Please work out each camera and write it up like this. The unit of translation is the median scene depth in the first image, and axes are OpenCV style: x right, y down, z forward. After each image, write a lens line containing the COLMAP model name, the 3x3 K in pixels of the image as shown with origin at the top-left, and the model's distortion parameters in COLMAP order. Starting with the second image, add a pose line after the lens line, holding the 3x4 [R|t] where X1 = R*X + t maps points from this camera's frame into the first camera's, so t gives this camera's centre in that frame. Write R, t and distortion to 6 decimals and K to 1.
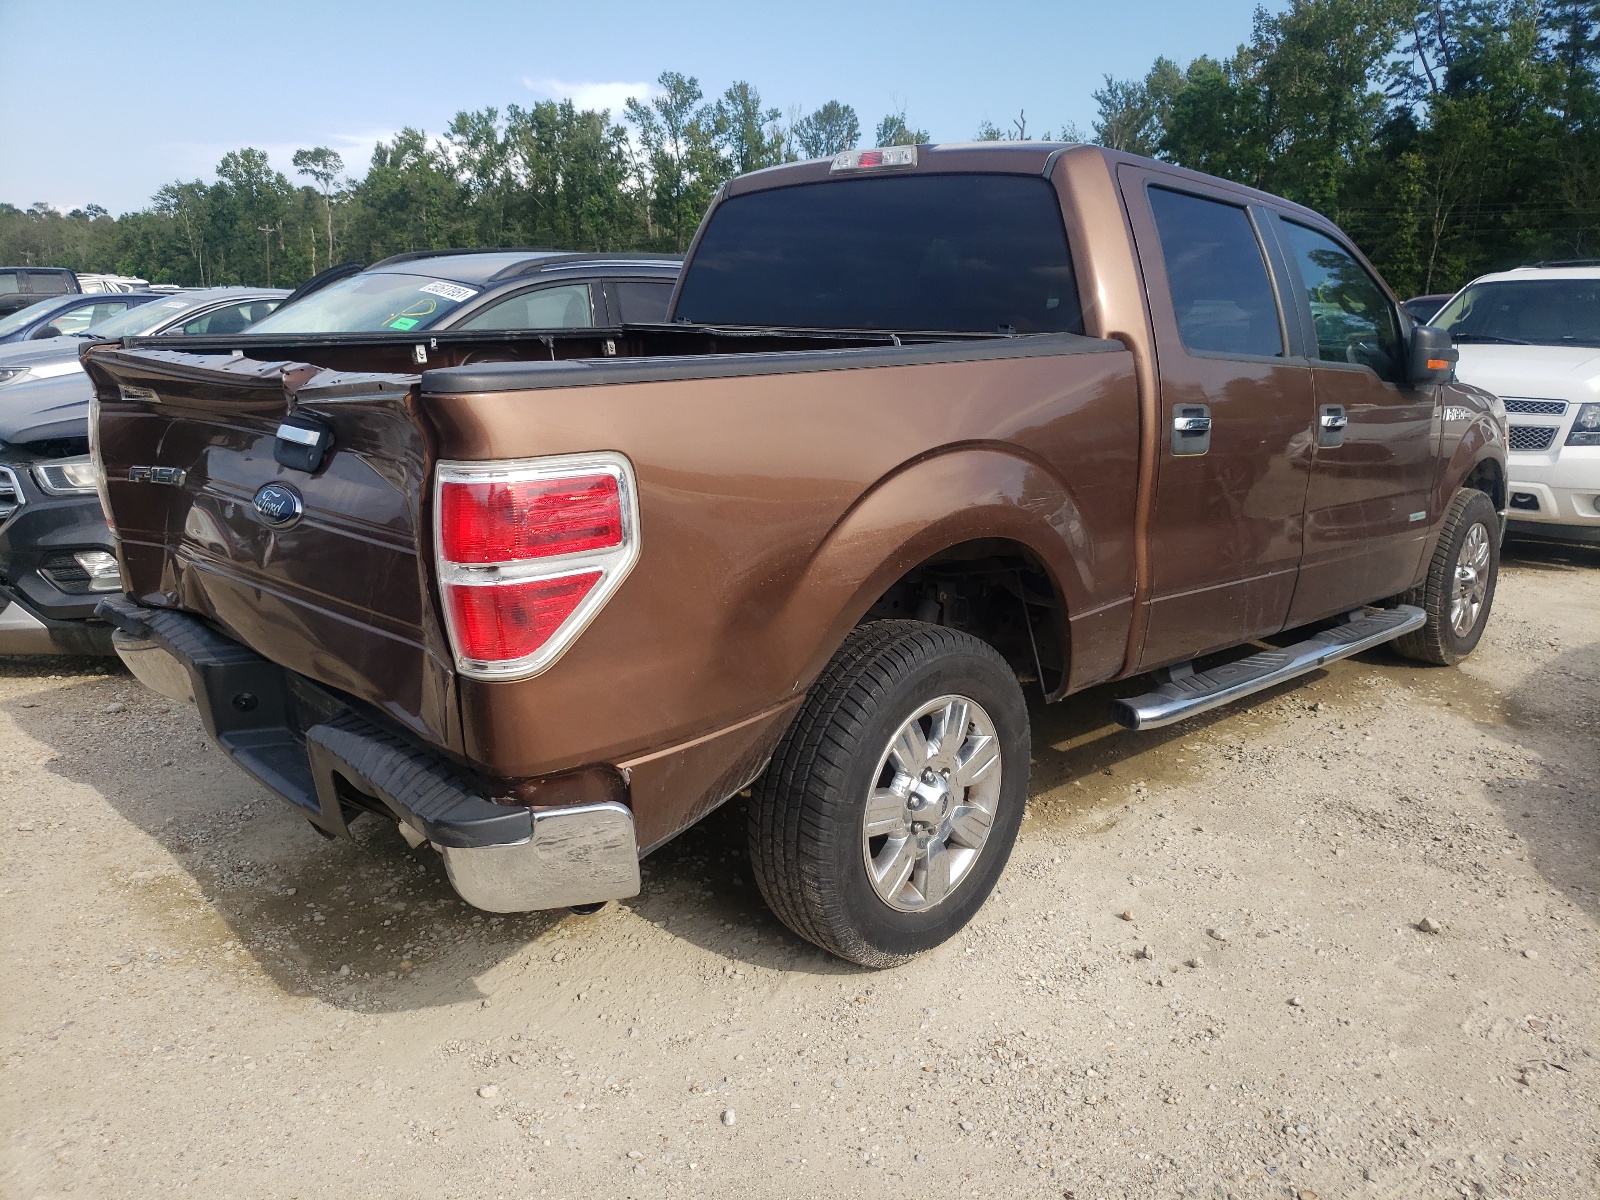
lens RADIAL K [[1256.4, 0, 800.0], [0, 1256.4, 600.0], [0, 0, 1]] dist [0.003271, 0.045749]
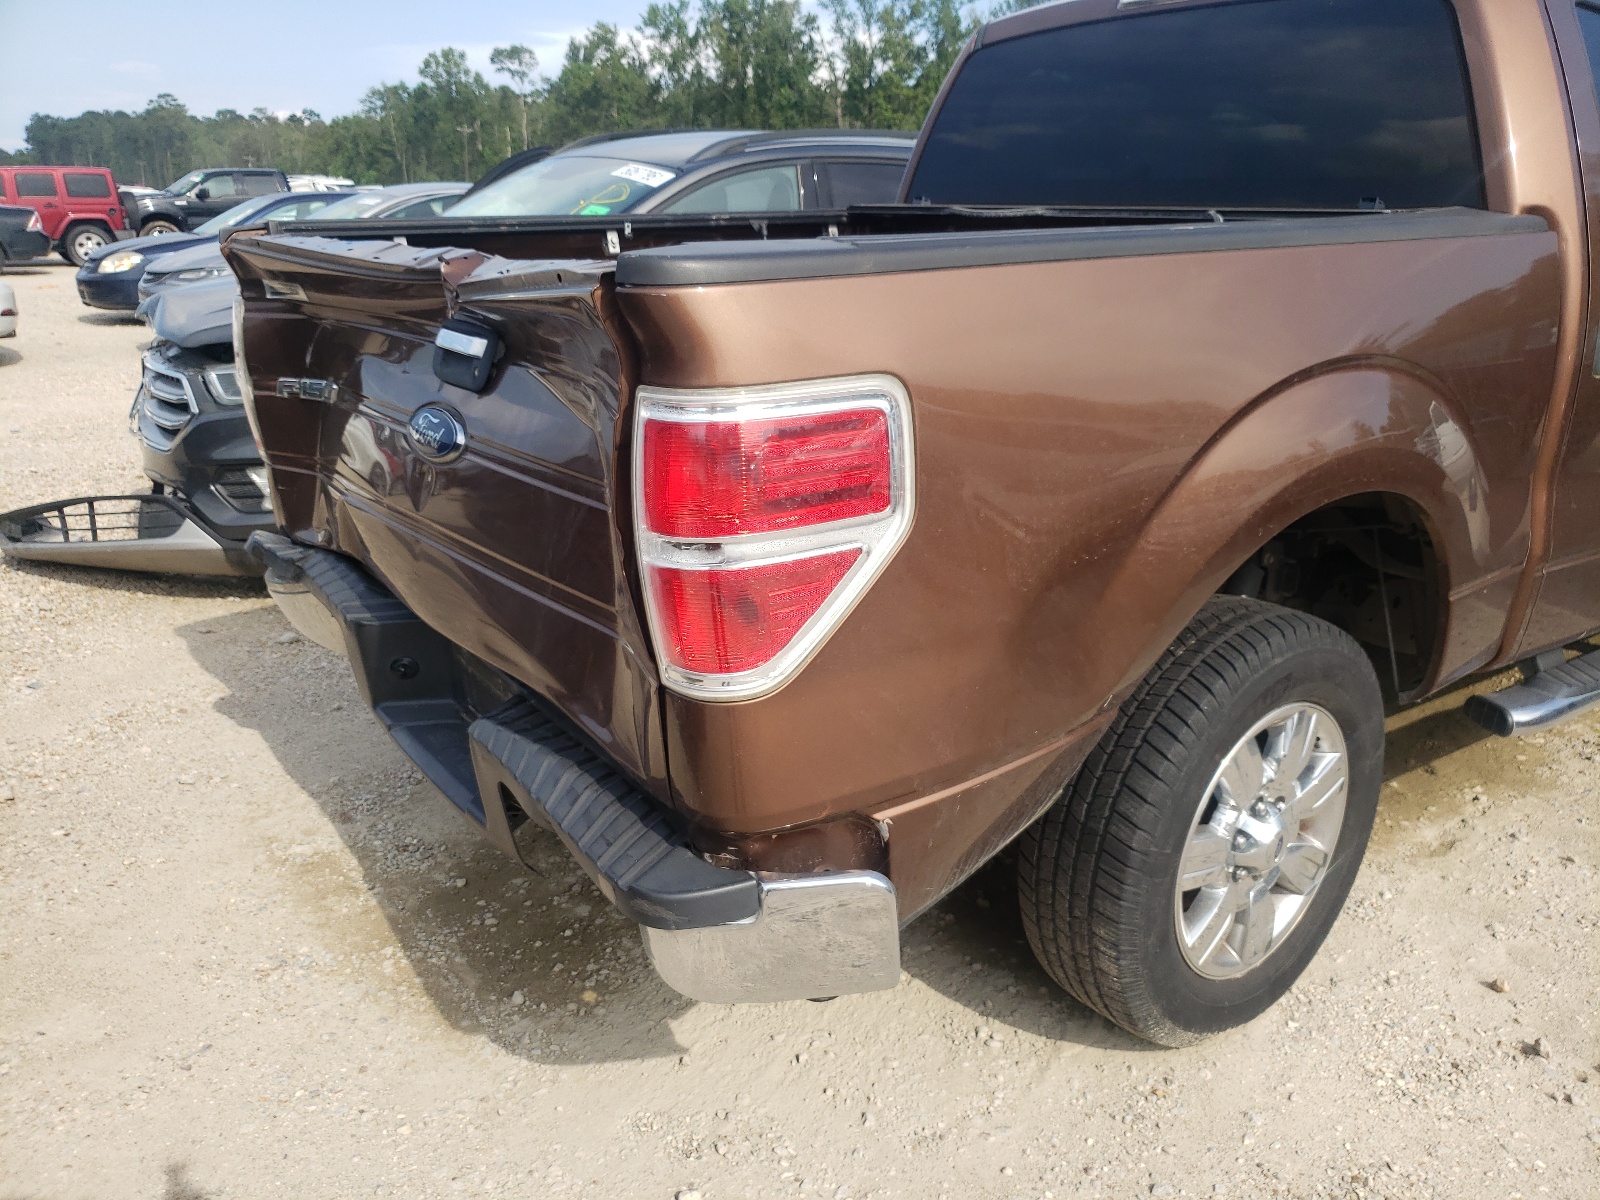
lens RADIAL K [[1180.5, 0, 800.0], [0, 1180.5, 600.0], [0, 0, 1]] dist [0.001823, 0.004555]
pose [[0.991058, 0.036399, -0.128371, -0.083576], [-0.024833, 0.995580, 0.090576, -0.040676], [0.131101, -0.086578, 0.987581, 0.268598]]
